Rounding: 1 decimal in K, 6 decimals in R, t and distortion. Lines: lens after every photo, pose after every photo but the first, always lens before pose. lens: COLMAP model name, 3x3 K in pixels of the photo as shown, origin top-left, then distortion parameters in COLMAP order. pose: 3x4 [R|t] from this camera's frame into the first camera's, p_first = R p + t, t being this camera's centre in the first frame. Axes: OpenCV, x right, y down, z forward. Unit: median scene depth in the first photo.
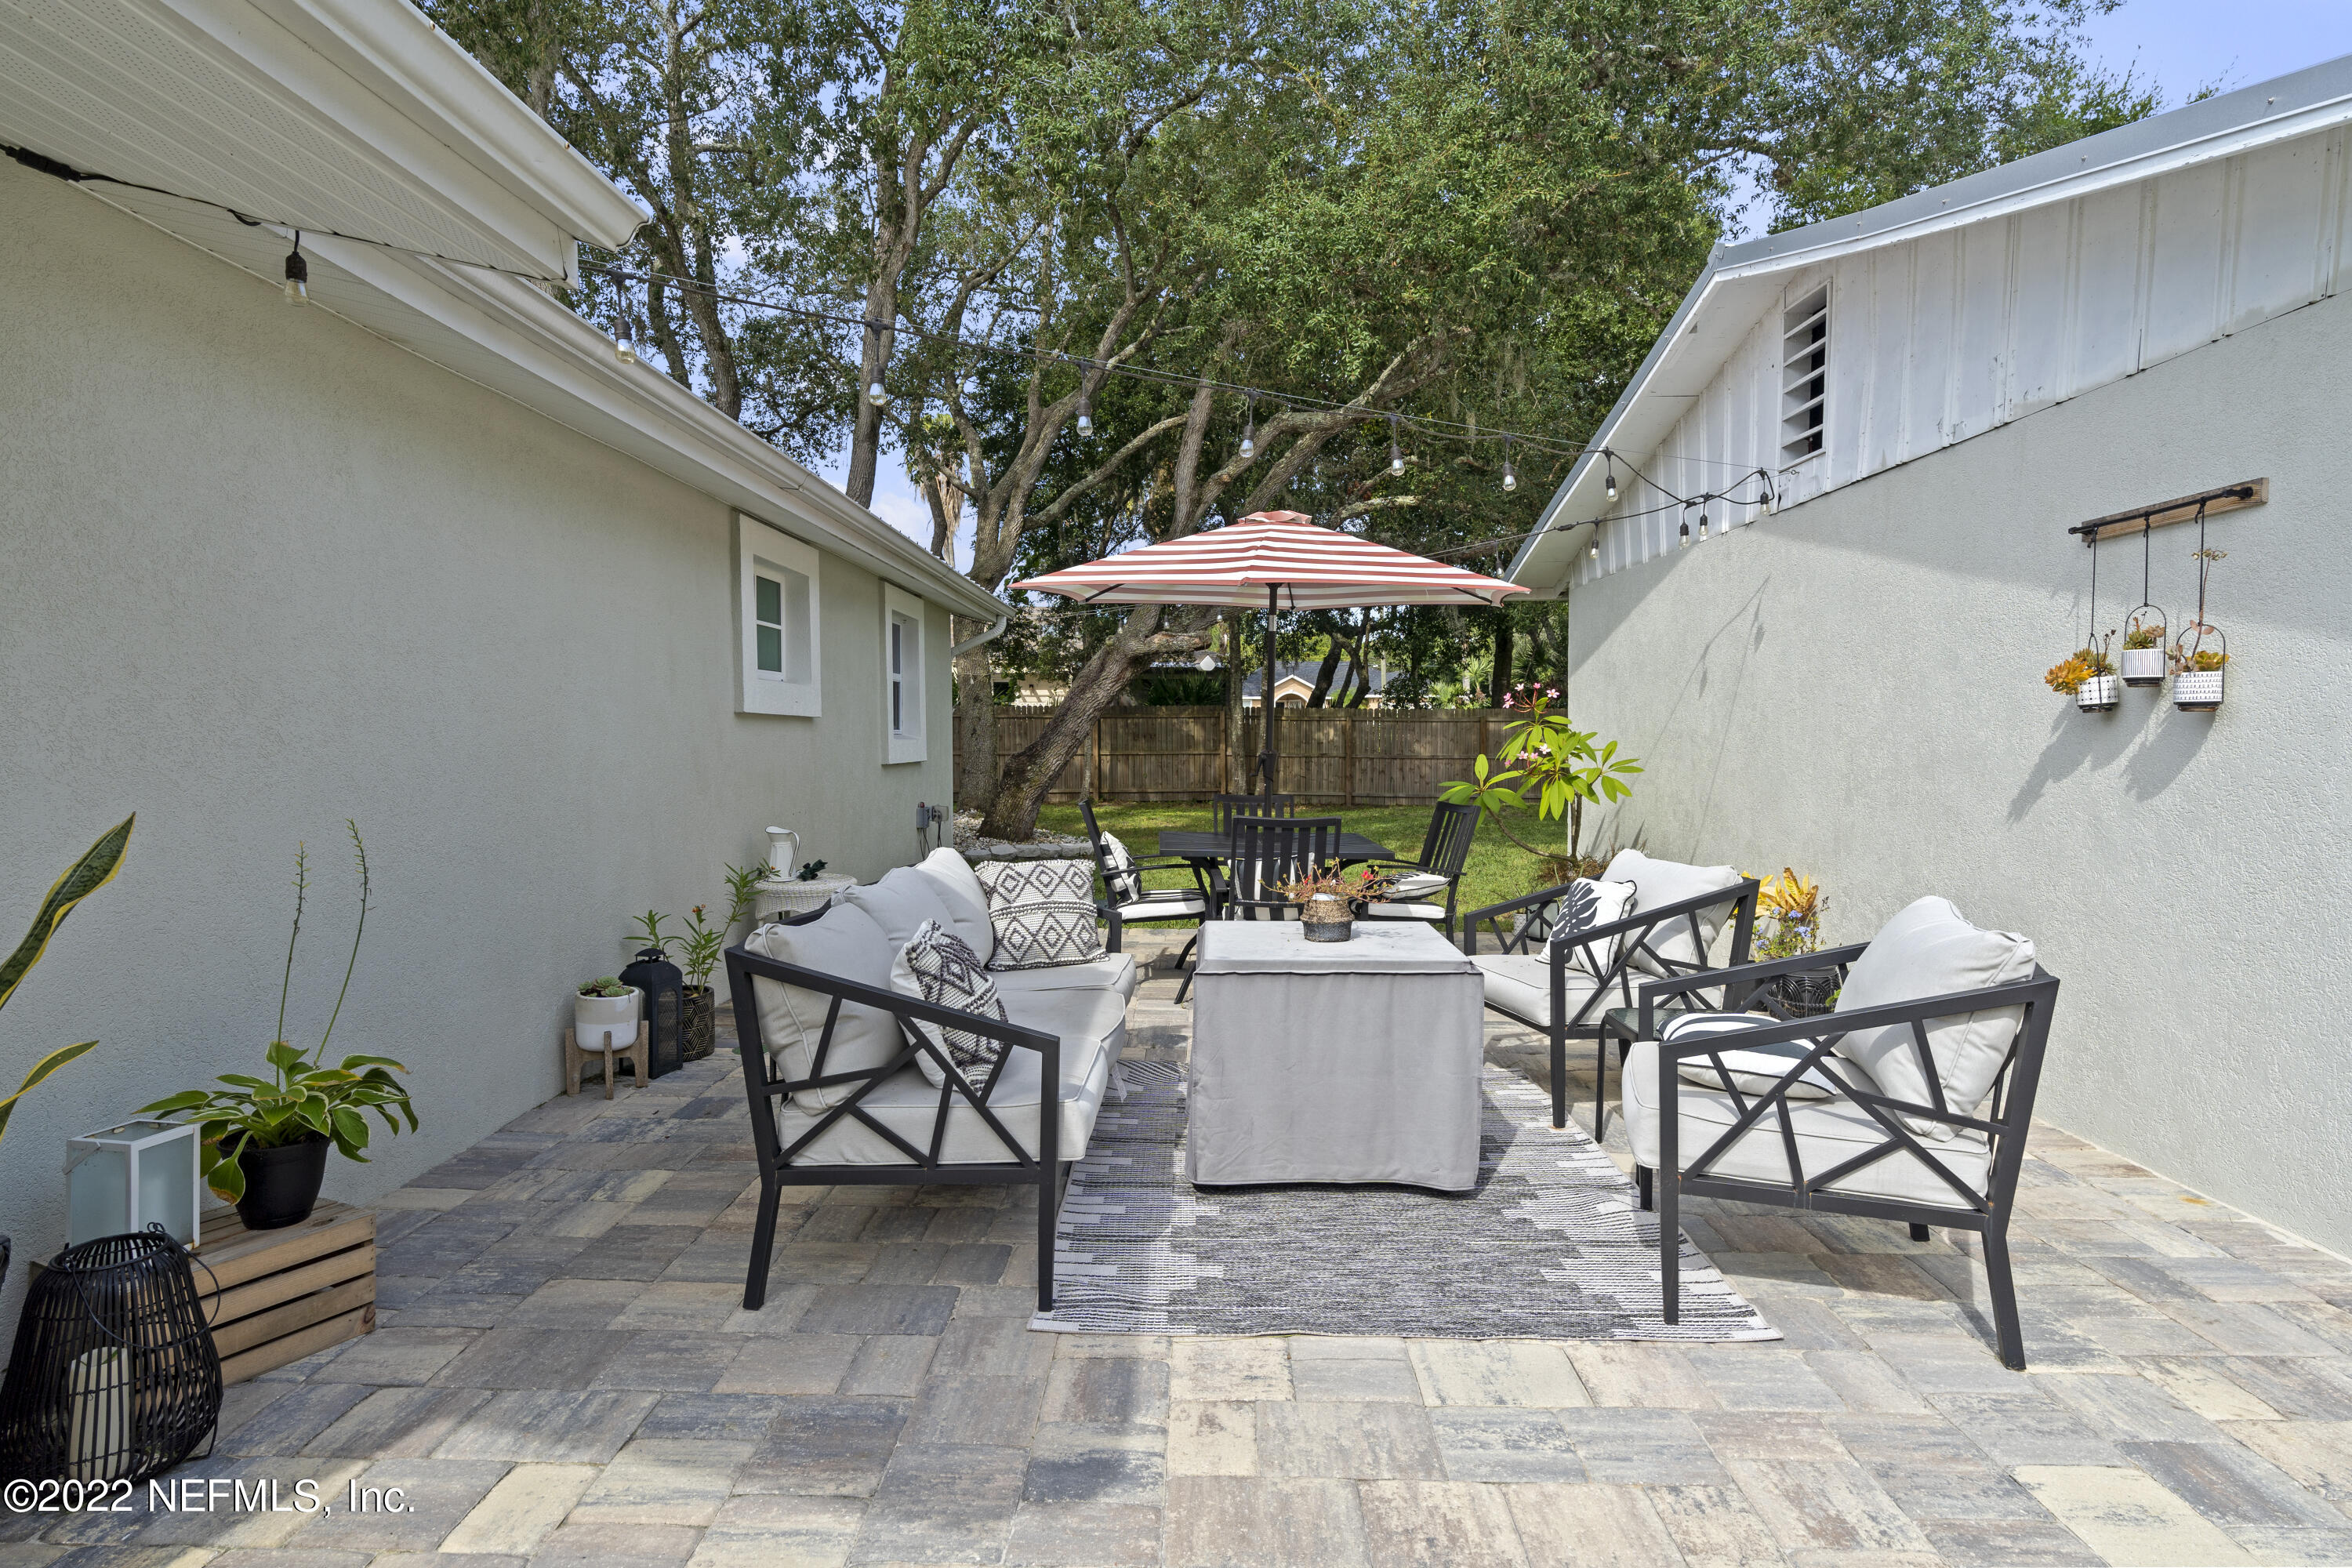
lens RADIAL K [[1252.7, 0, 1176.0], [0, 1252.7, 784.0], [0, 0, 1]] dist [-0.003387, -0.000328]
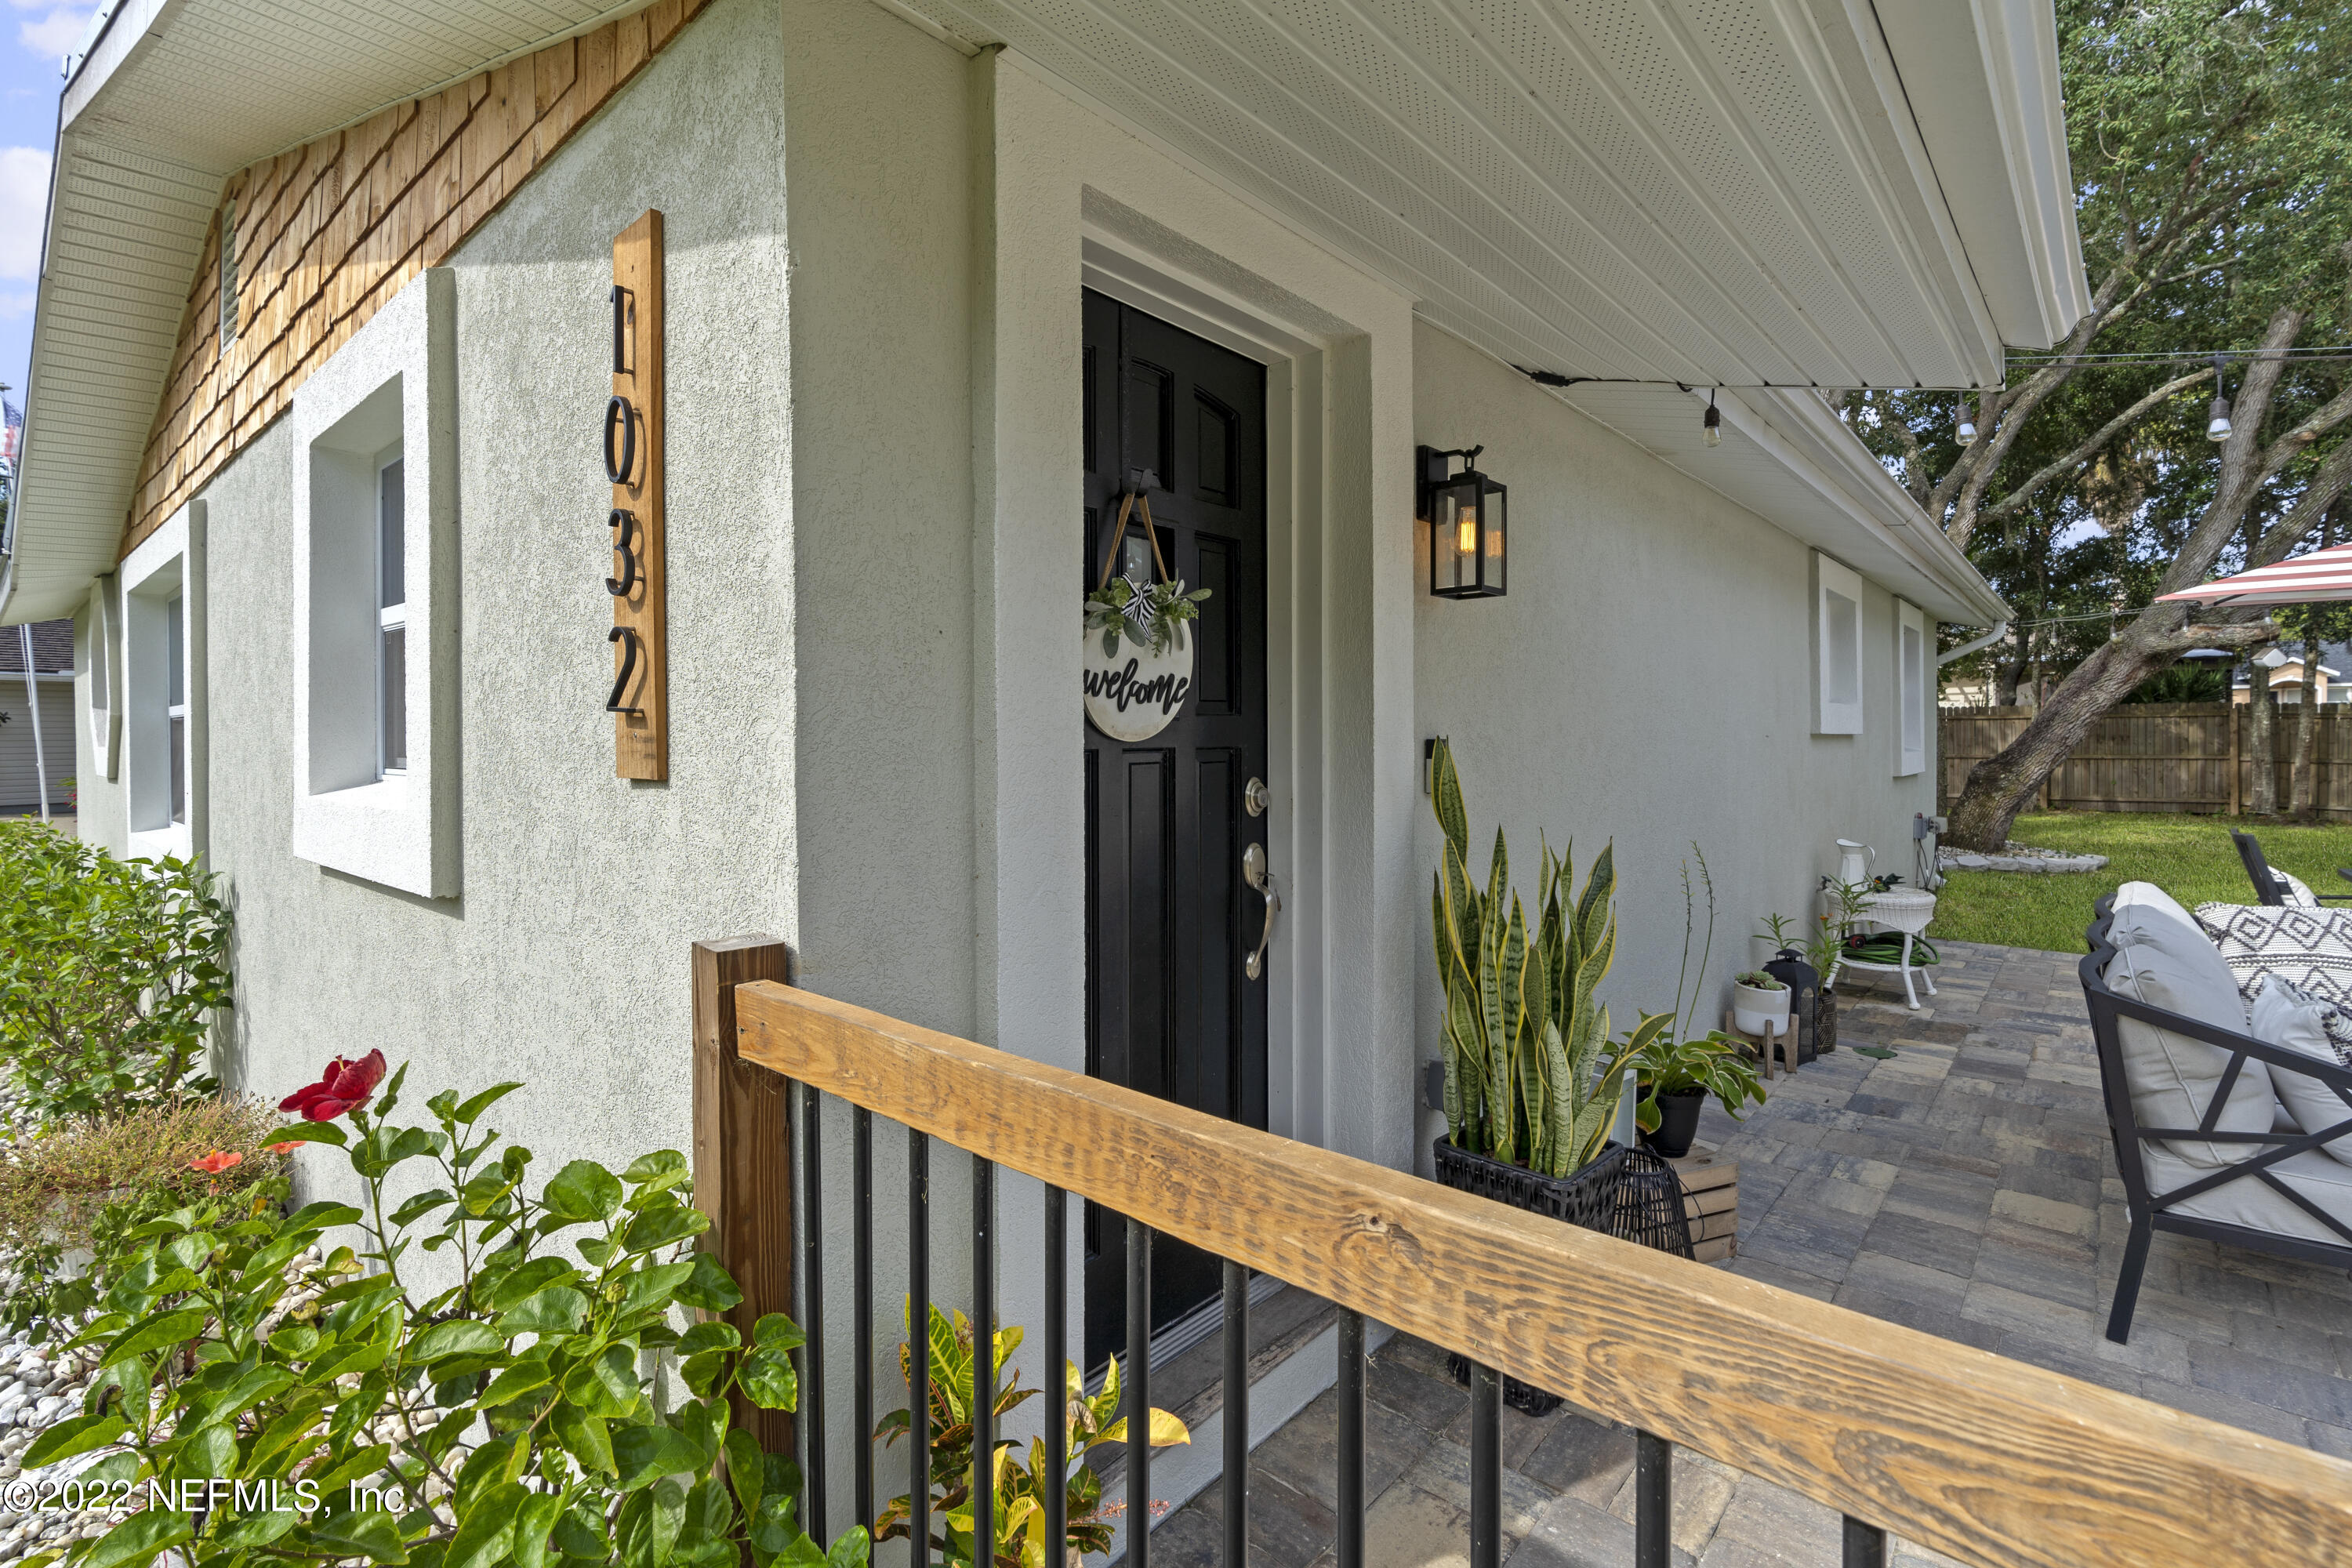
lens RADIAL K [[1091.1, 0, 1182.5], [0, 1091.1, 759.1], [0, 0, 1]] dist [0.000879, 0.000357]
pose [[0.771568, 0.011001, -0.636052, -0.307943], [-0.020125, 0.999772, -0.007121, -0.031502], [0.635829, 0.018295, 0.771613, -0.159689]]
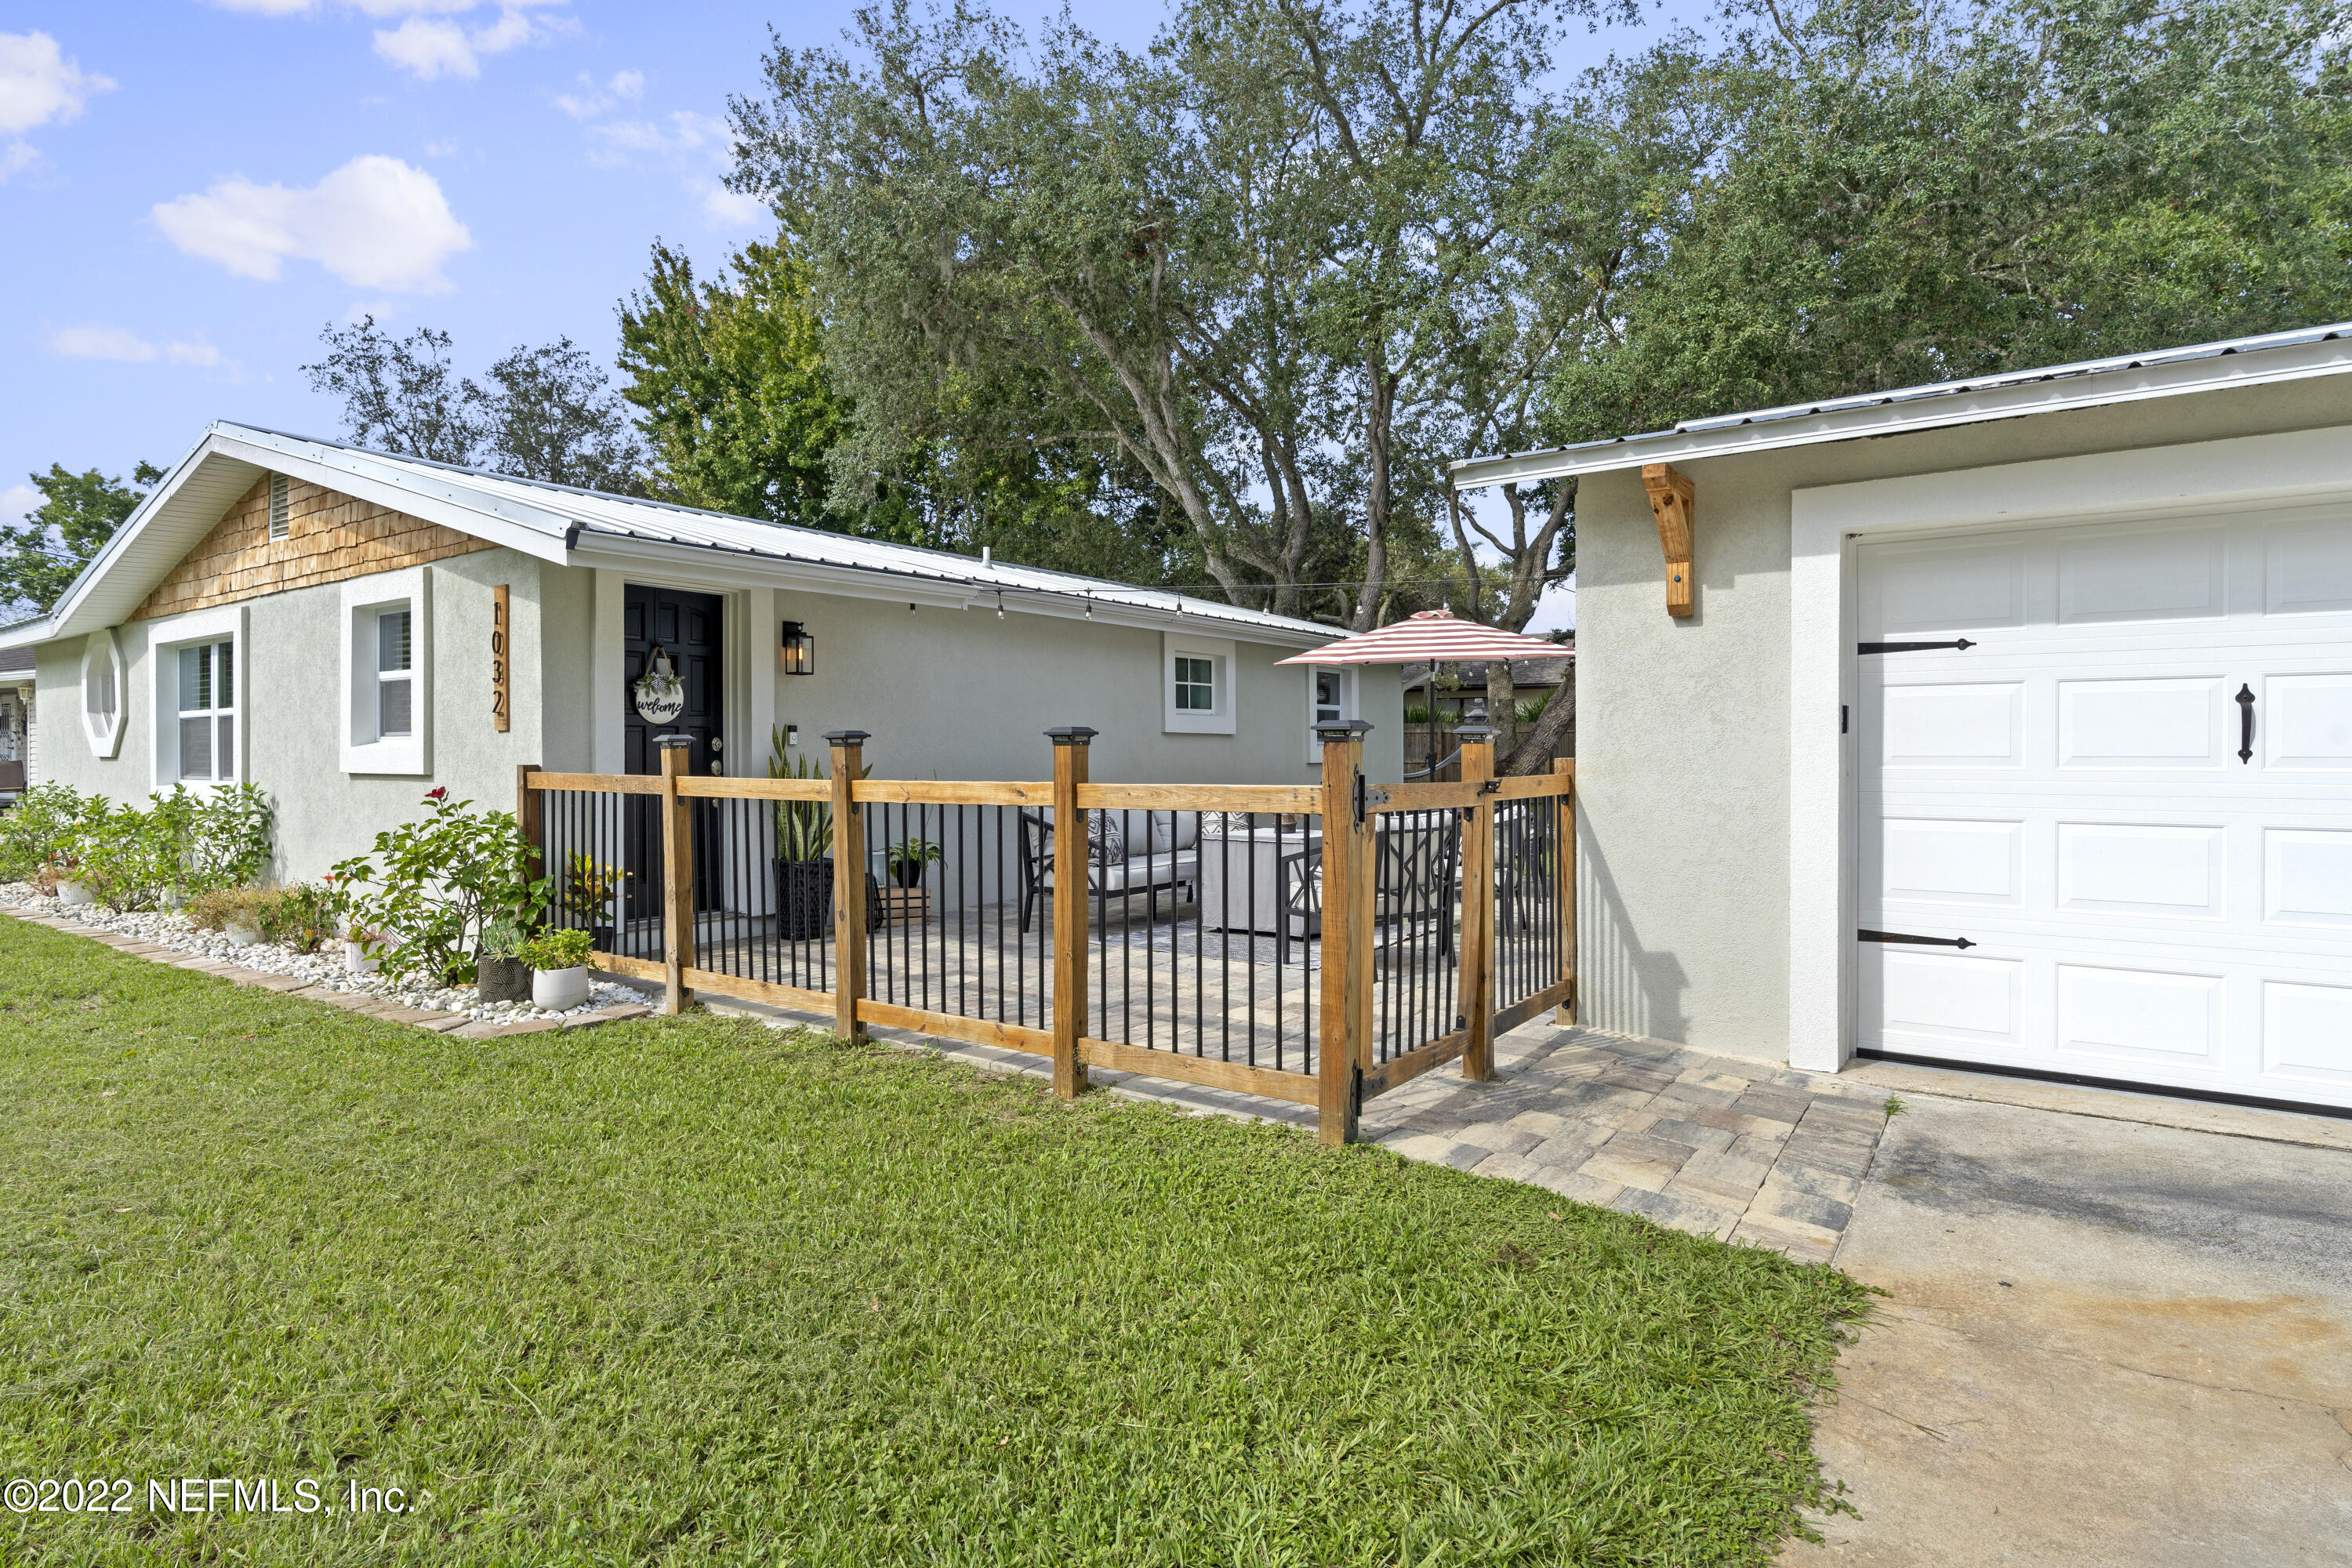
lens RADIAL K [[1212.3, 0, 1176.0], [0, 1212.3, 784.0], [0, 0, 1]] dist [-0.002957, -0.000356]
pose [[0.827100, 0.017283, -0.561789, 1.339027], [-0.022450, 0.999745, -0.002295, 0.050617], [0.561606, 0.014510, 0.827278, -1.015272]]
